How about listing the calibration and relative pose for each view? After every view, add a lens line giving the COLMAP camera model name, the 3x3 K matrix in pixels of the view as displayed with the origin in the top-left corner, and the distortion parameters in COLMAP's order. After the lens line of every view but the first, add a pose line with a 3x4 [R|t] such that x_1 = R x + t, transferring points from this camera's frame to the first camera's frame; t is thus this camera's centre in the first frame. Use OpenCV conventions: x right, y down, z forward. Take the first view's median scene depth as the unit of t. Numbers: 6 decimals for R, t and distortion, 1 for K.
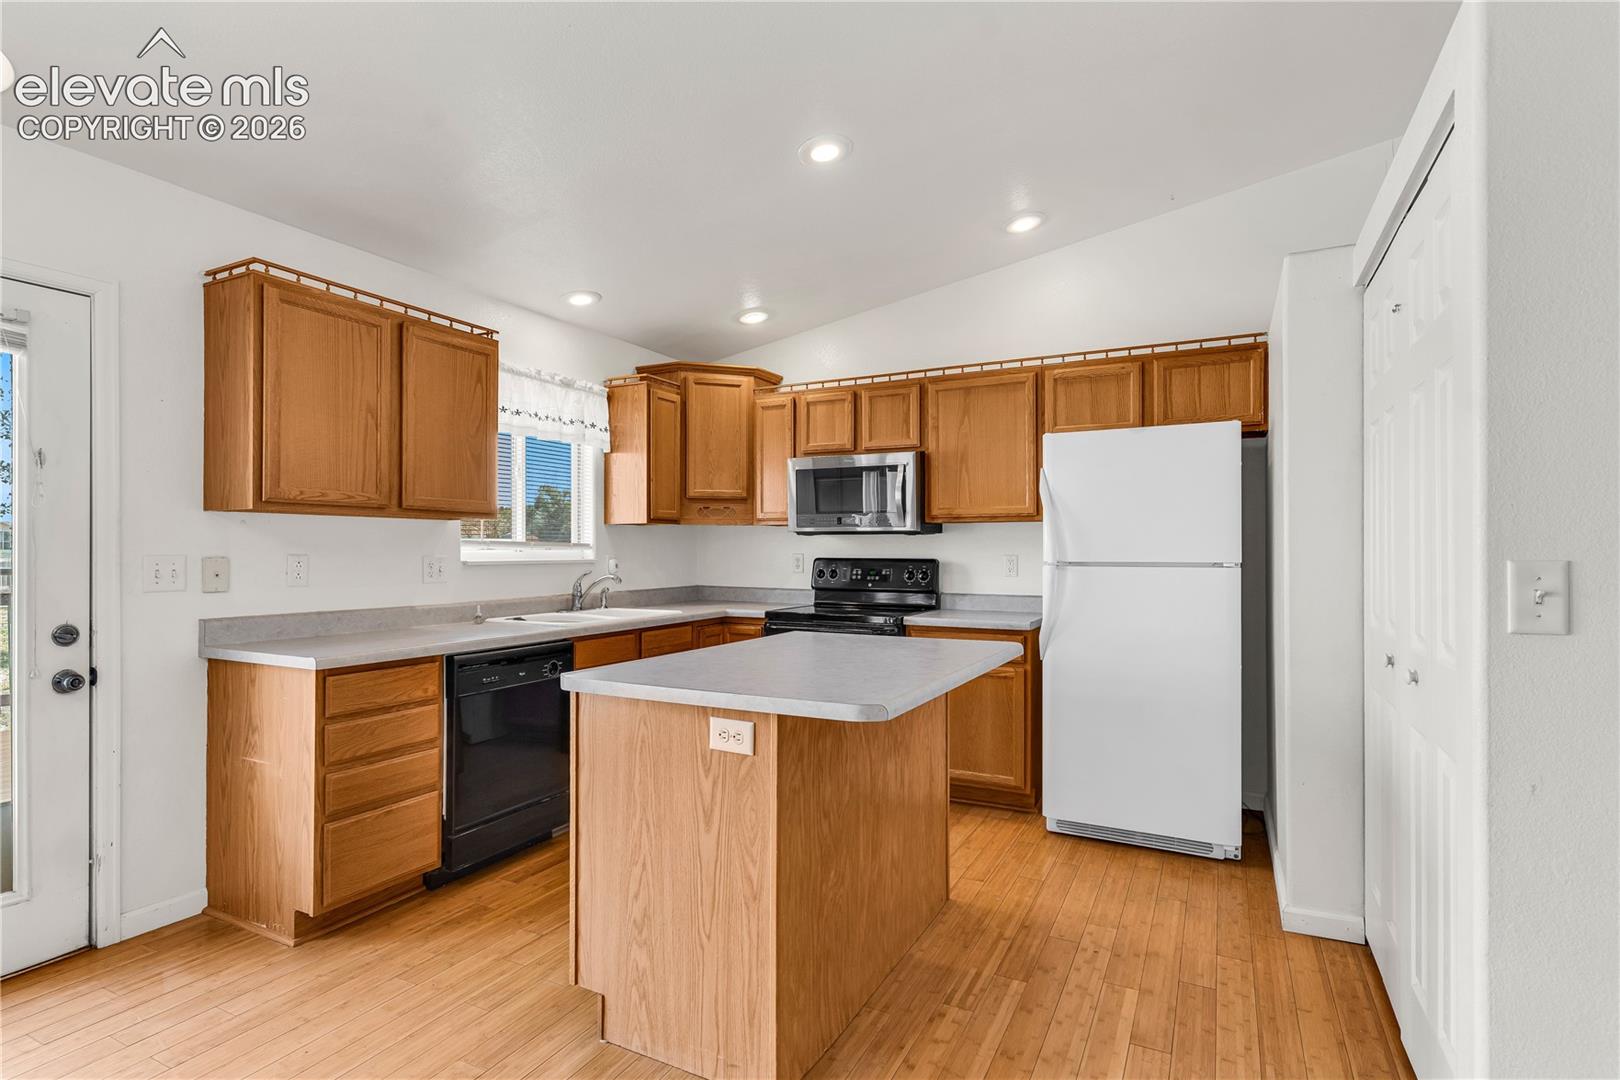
lens RADIAL K [[823.4, 0, 787.8], [0, 823.4, 549.1], [0, 0, 1]] dist [0.003728, -0.001123]
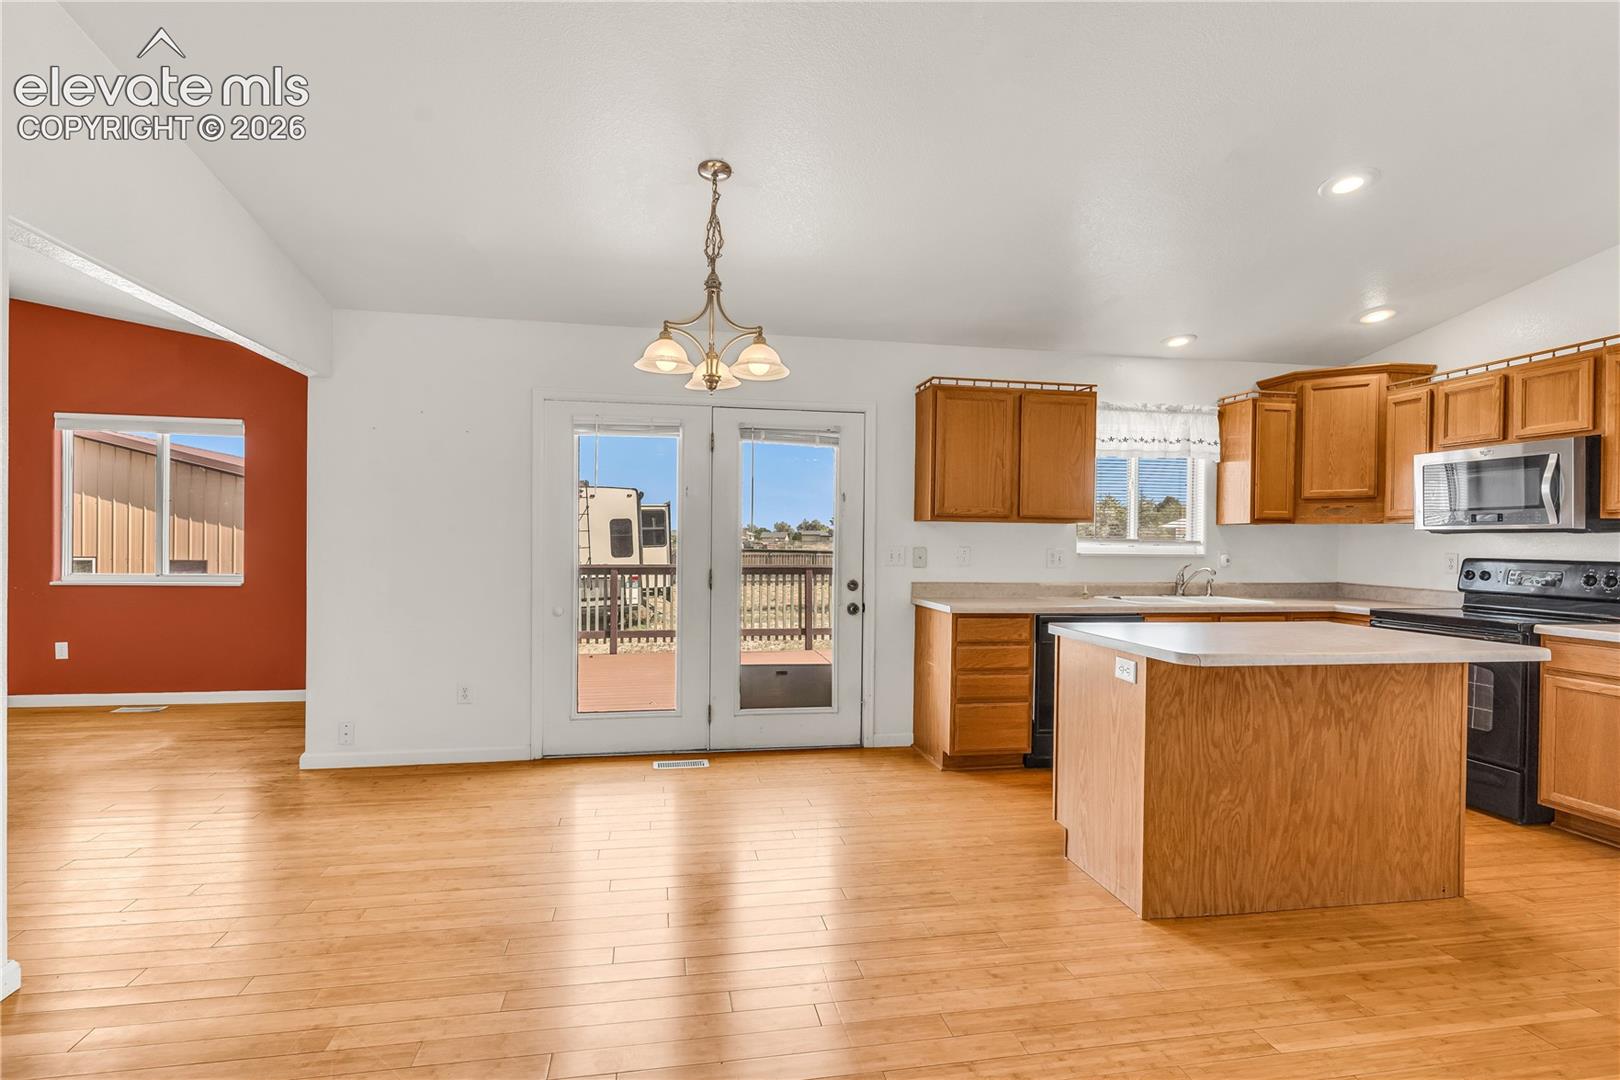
lens RADIAL K [[772.7, 0, 796.4], [0, 772.7, 549.3], [0, 0, 1]] dist [0.002465, 0.000519]
pose [[0.620076, 0.014749, -0.784403, 0.422833], [-0.010082, 0.999891, 0.010831, -0.001413], [0.784477, 0.001192, 0.620157, -0.221782]]
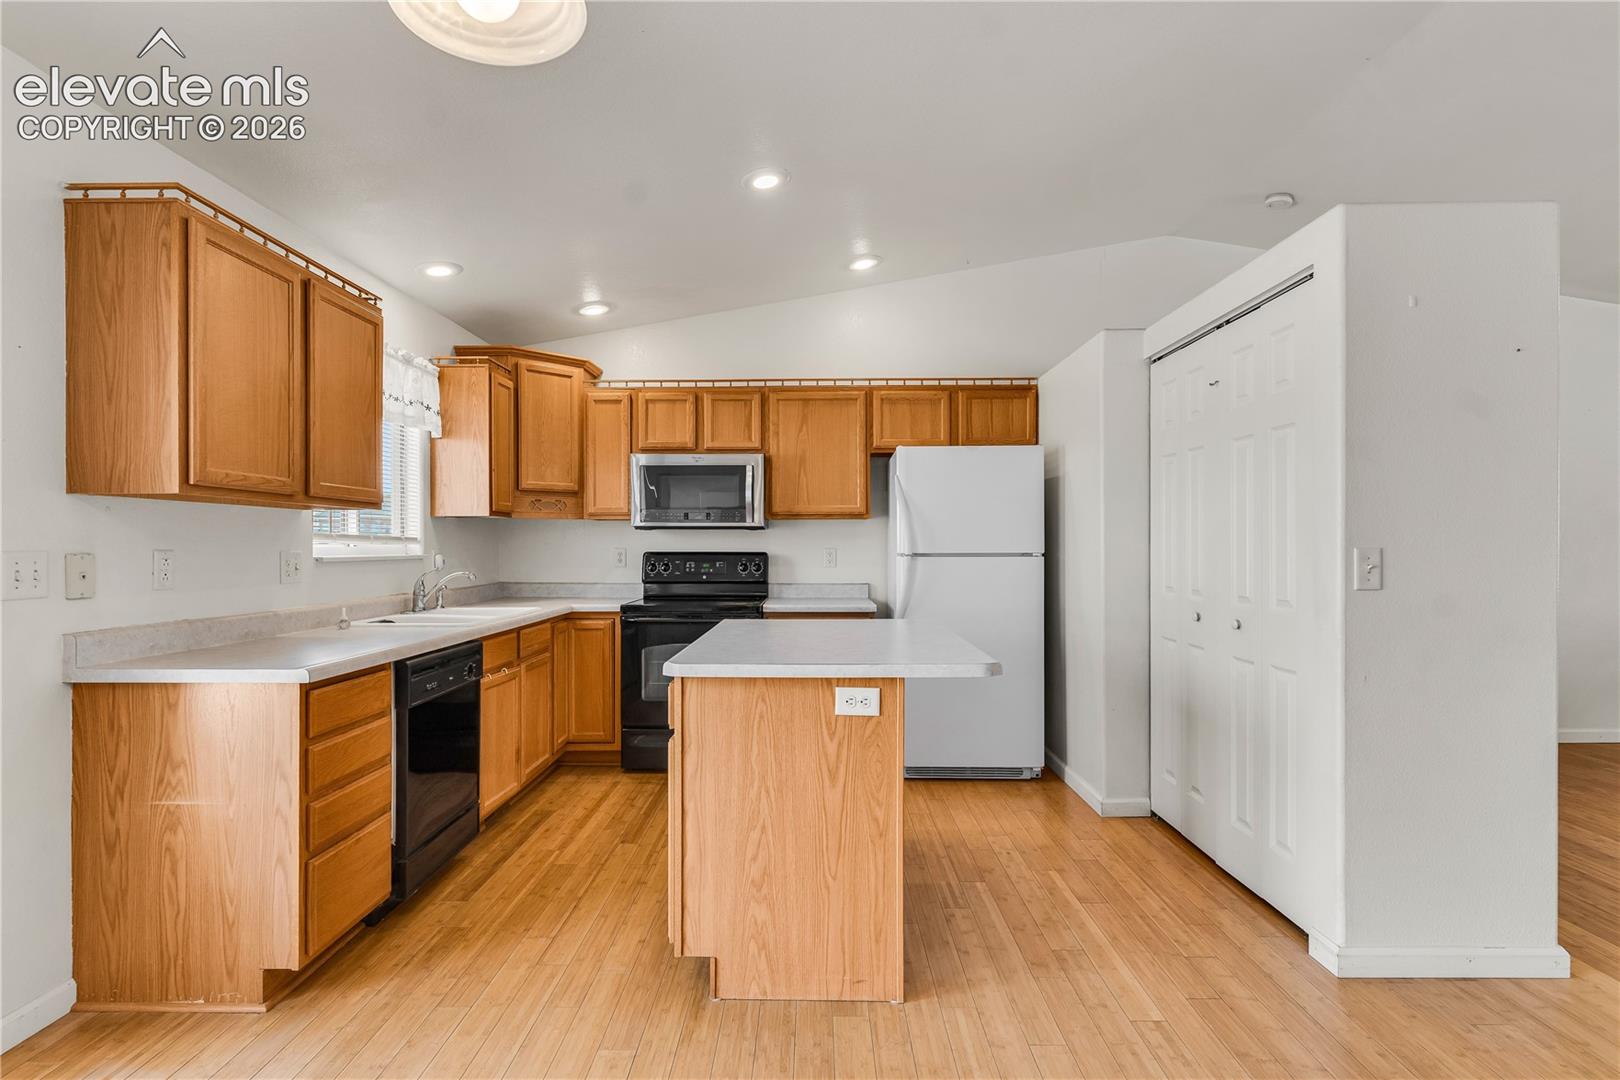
lens RADIAL K [[823.4, 0, 811.5], [0, 823.4, 549.6], [0, 0, 1]] dist [0.003728, -0.001123]
pose [[0.889808, -0.004629, 0.456312, -0.420839], [0.001552, 0.999973, 0.007118, 0.001414], [-0.456332, -0.005625, 0.889792, -0.007211]]
